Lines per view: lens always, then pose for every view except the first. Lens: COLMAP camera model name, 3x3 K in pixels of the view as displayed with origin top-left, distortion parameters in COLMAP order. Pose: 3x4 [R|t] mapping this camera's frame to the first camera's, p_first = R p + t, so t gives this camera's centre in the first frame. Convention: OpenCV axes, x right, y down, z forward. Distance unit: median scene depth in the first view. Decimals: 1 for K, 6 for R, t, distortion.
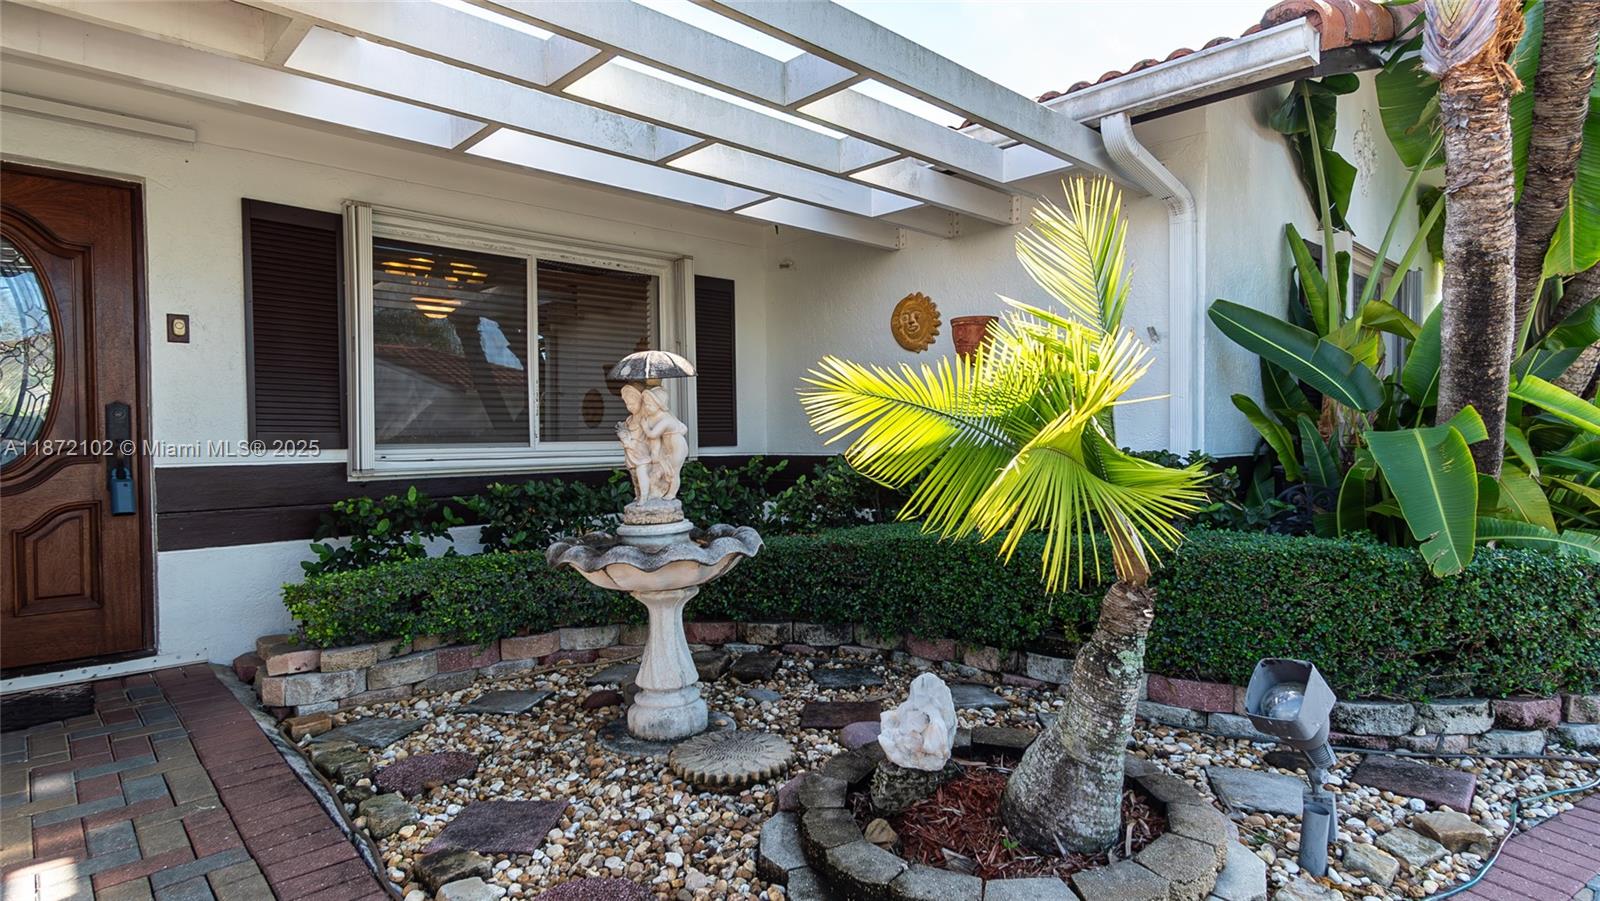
lens RADIAL K [[822.2, 0, 800.0], [0, 822.2, 450.5], [0, 0, 1]] dist [0.003065, 0.000322]
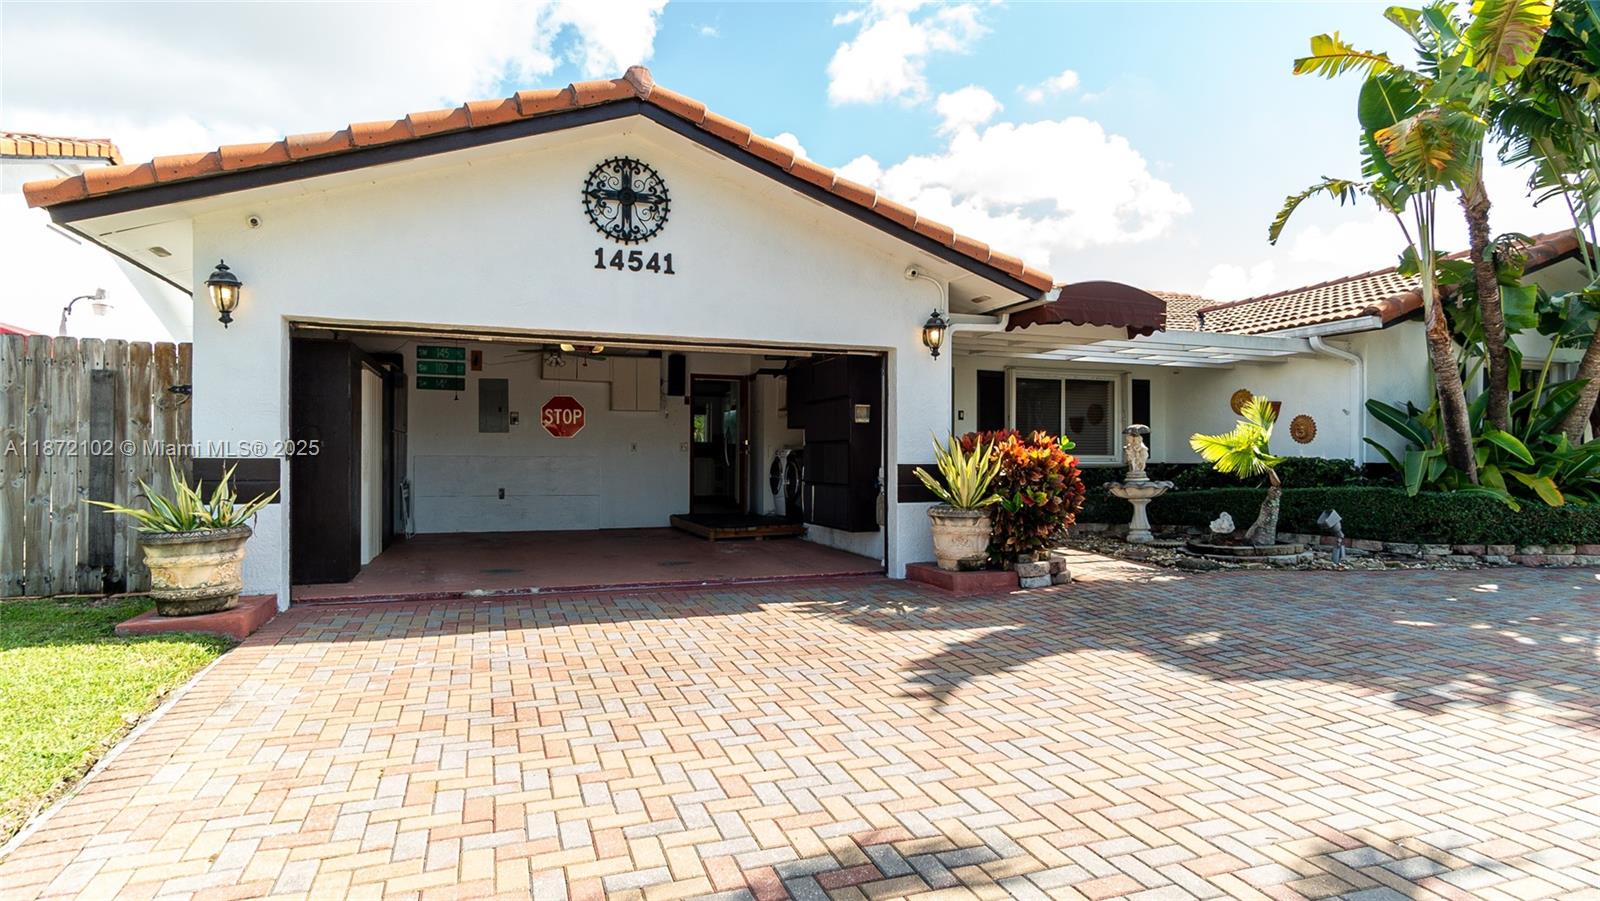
lens RADIAL K [[822.2, 0, 800.0], [0, 822.2, 450.5], [0, 0, 1]] dist [0.003065, 0.000322]
pose [[0.912259, 0.007979, -0.409537, -0.057875], [-0.020495, 0.999447, -0.026182, 0.084788], [0.409101, 0.032278, 0.911918, -2.294927]]
